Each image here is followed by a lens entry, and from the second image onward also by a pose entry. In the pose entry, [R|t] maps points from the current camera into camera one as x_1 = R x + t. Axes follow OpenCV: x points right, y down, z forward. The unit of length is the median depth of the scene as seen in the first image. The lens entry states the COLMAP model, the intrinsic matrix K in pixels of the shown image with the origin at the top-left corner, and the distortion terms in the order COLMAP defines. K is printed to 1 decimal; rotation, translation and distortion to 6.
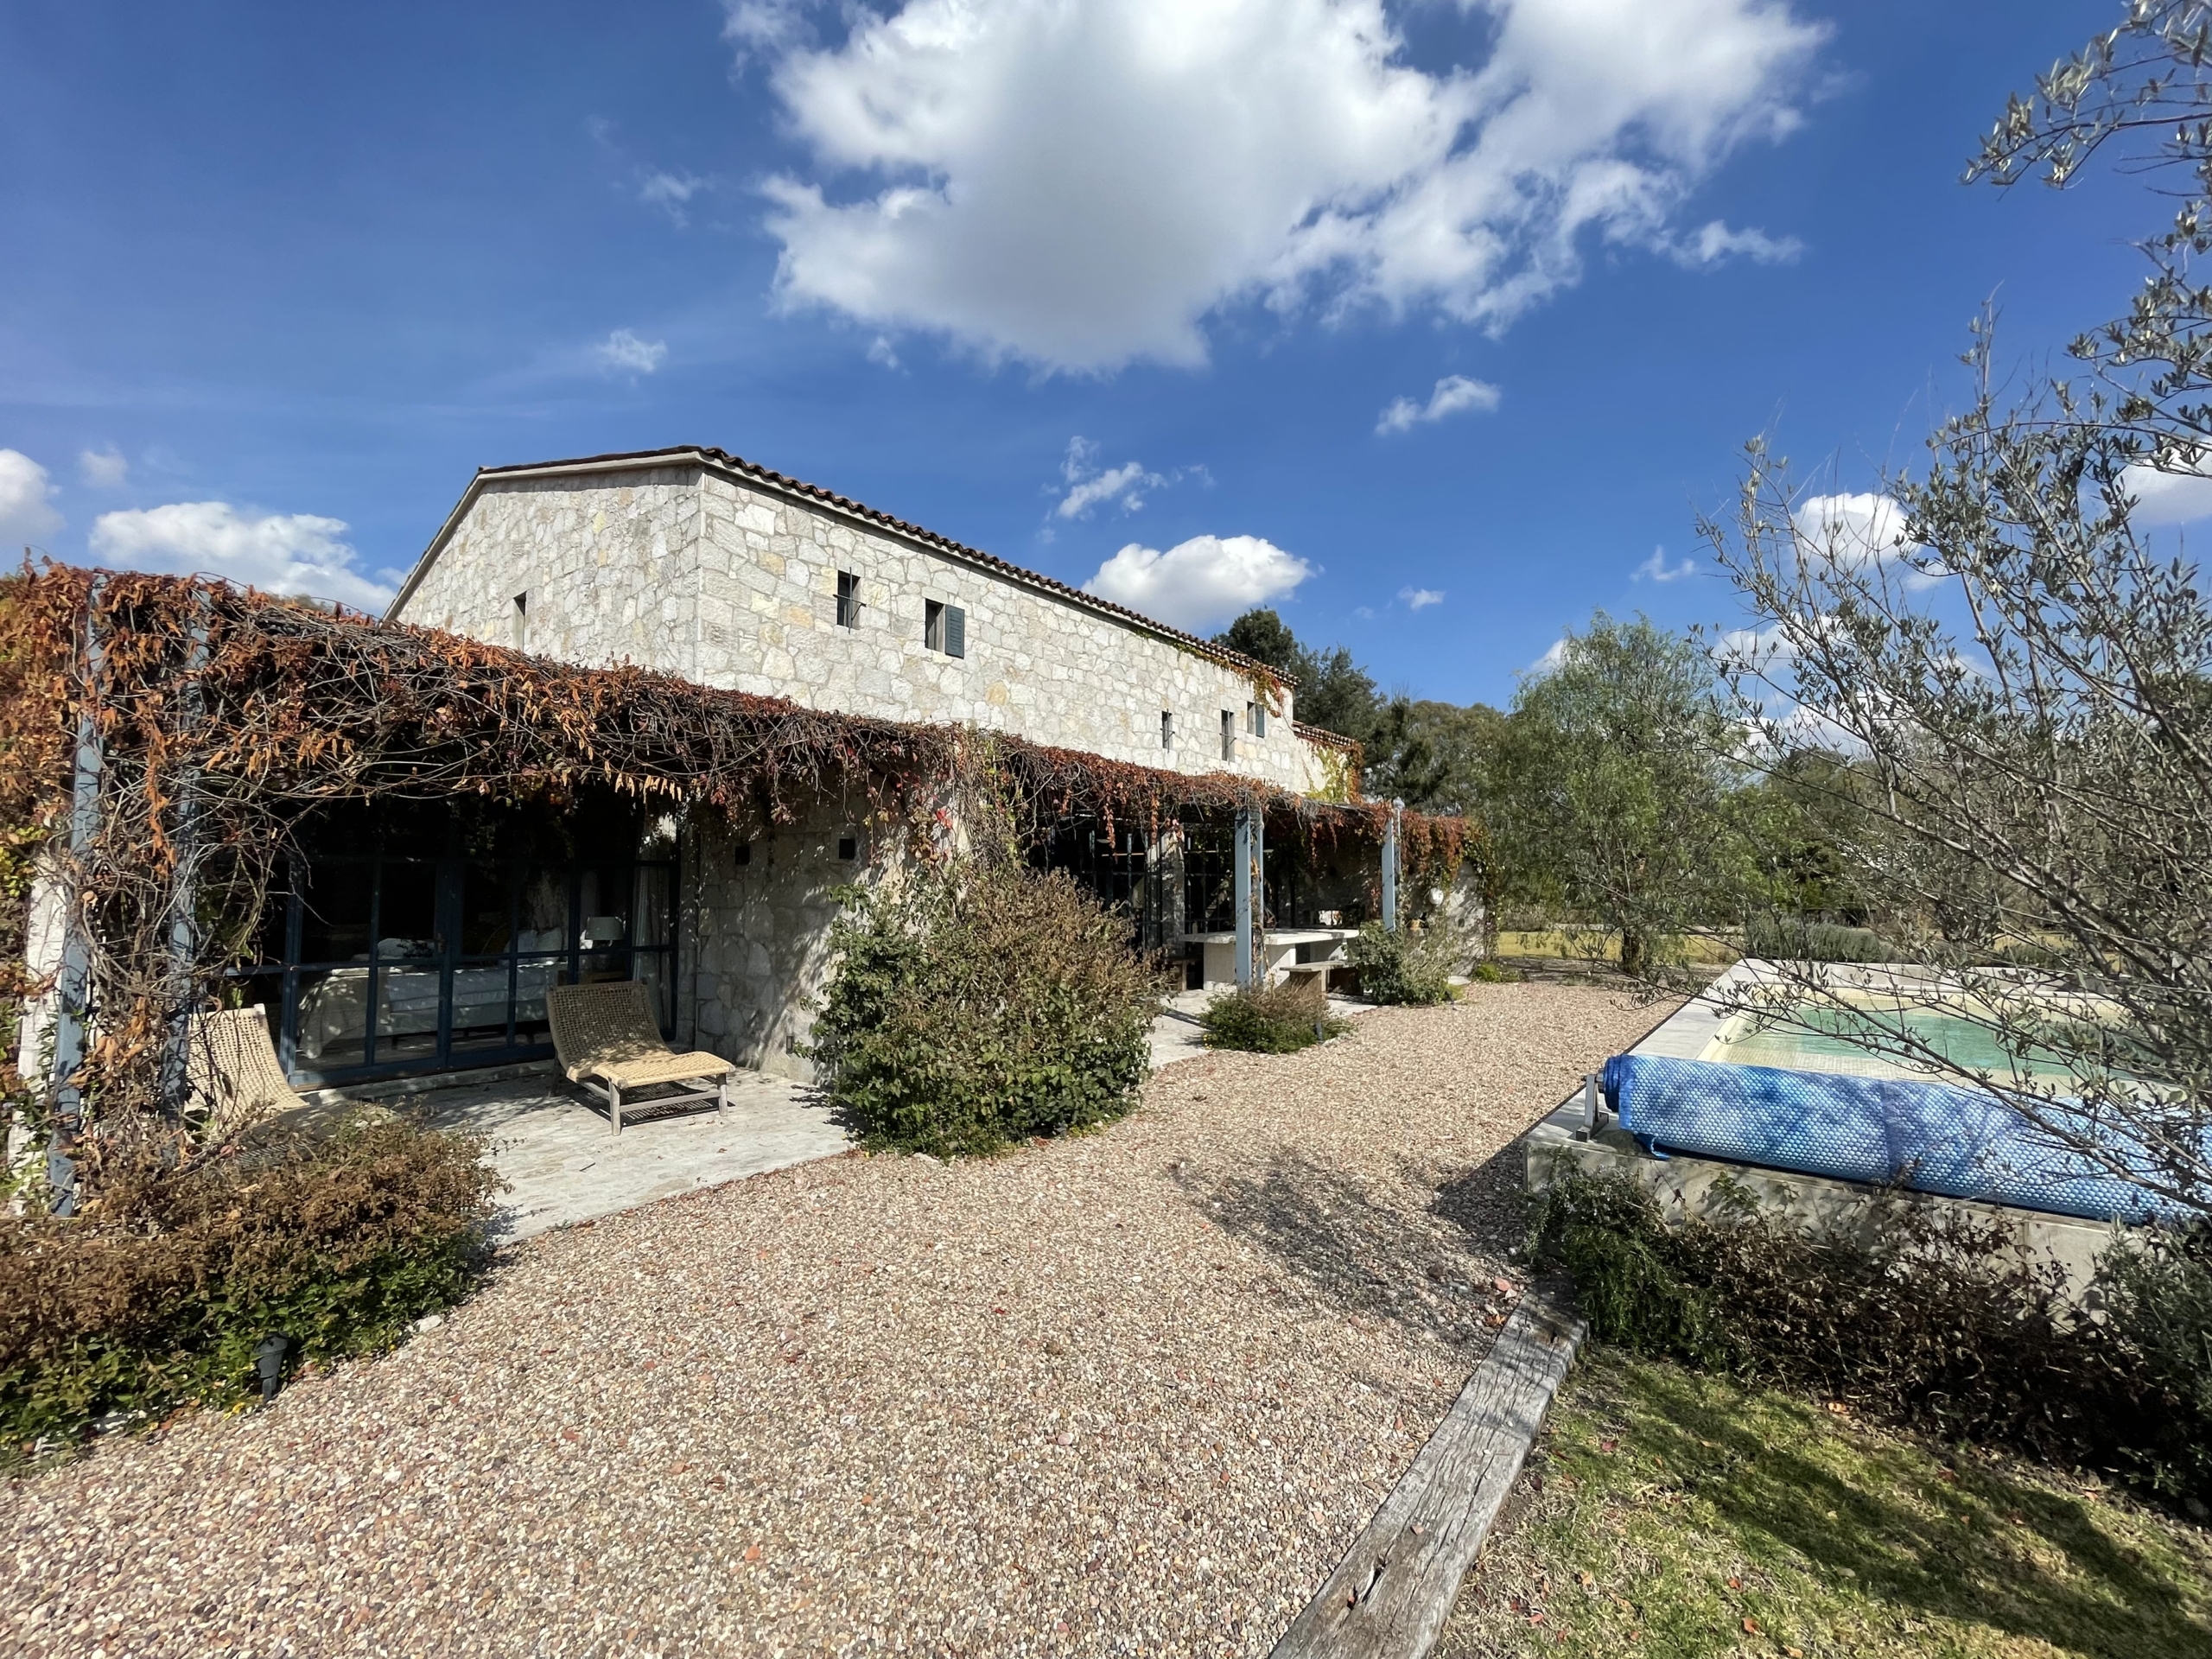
lens RADIAL K [[905.9, 0, 1108.4], [0, 905.9, 827.9], [0, 0, 1]] dist [-0.001088, 0.000245]
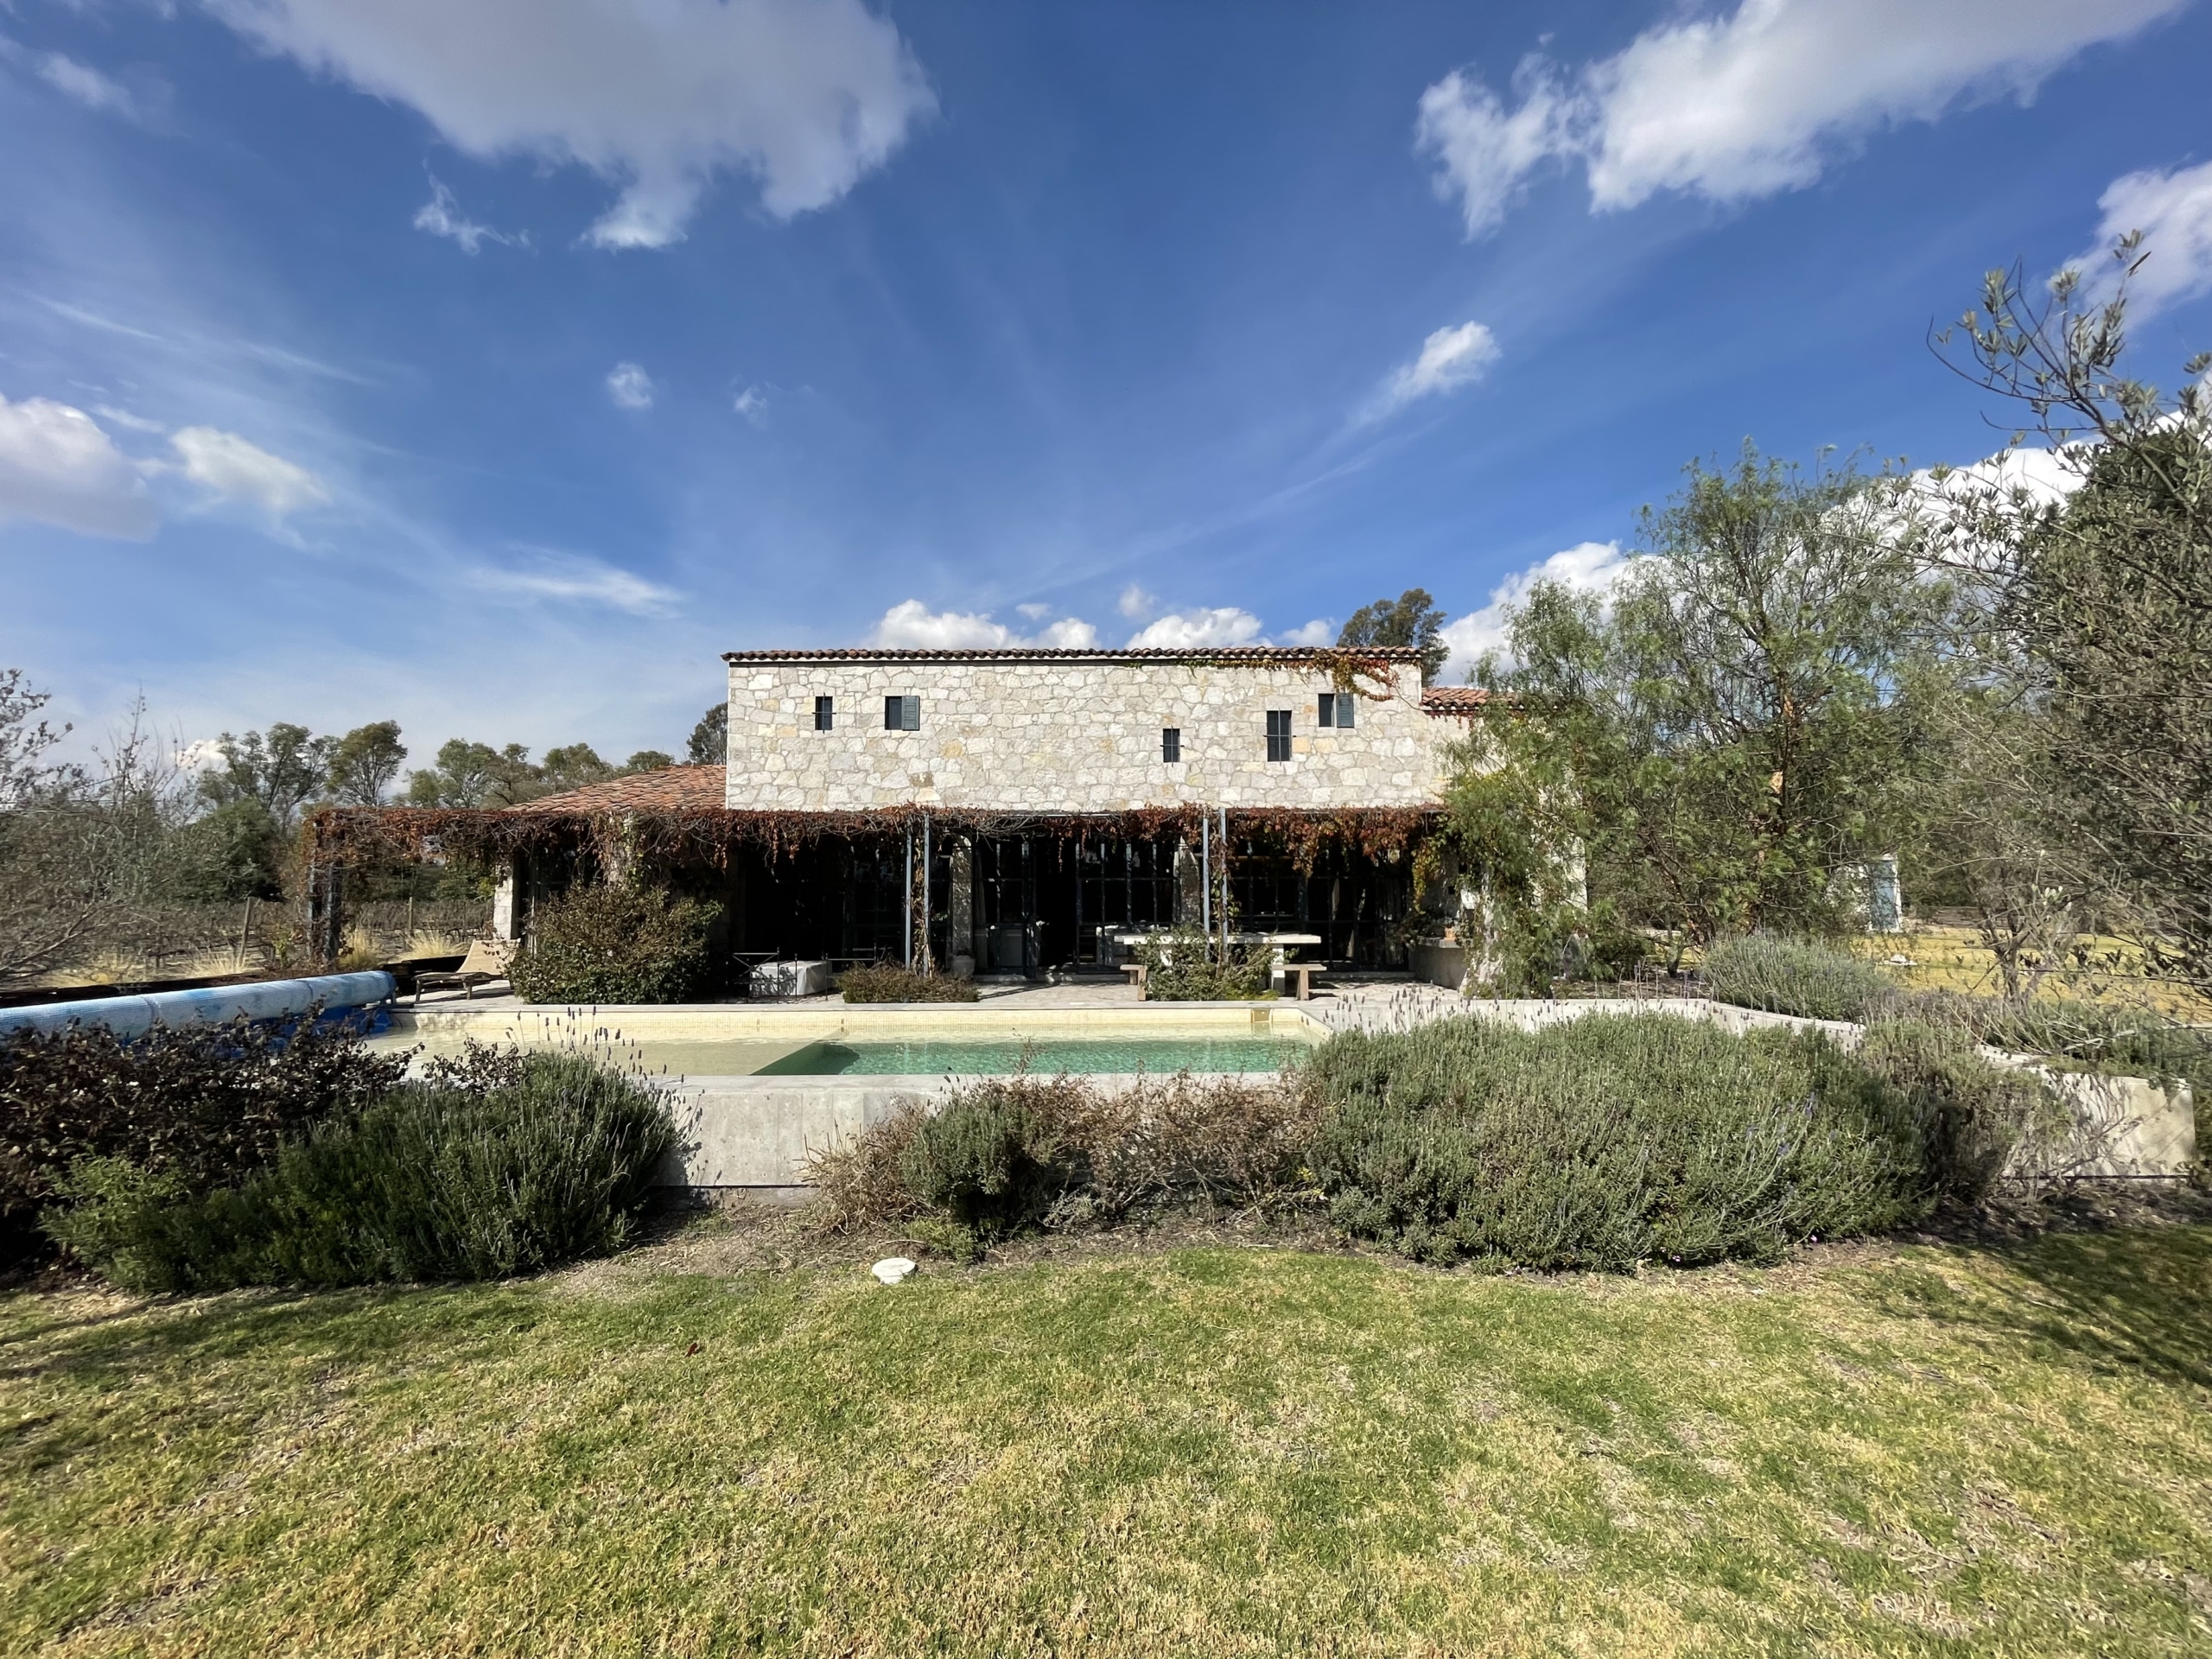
lens RADIAL K [[905.9, 0, 1108.4], [0, 905.9, 827.9], [0, 0, 1]] dist [-0.001088, 0.000245]
pose [[0.622029, -0.045487, -0.781671, 1.045692], [0.056602, 0.998312, -0.013052, 0.000720], [0.780945, -0.036125, 0.623554, 0.318442]]
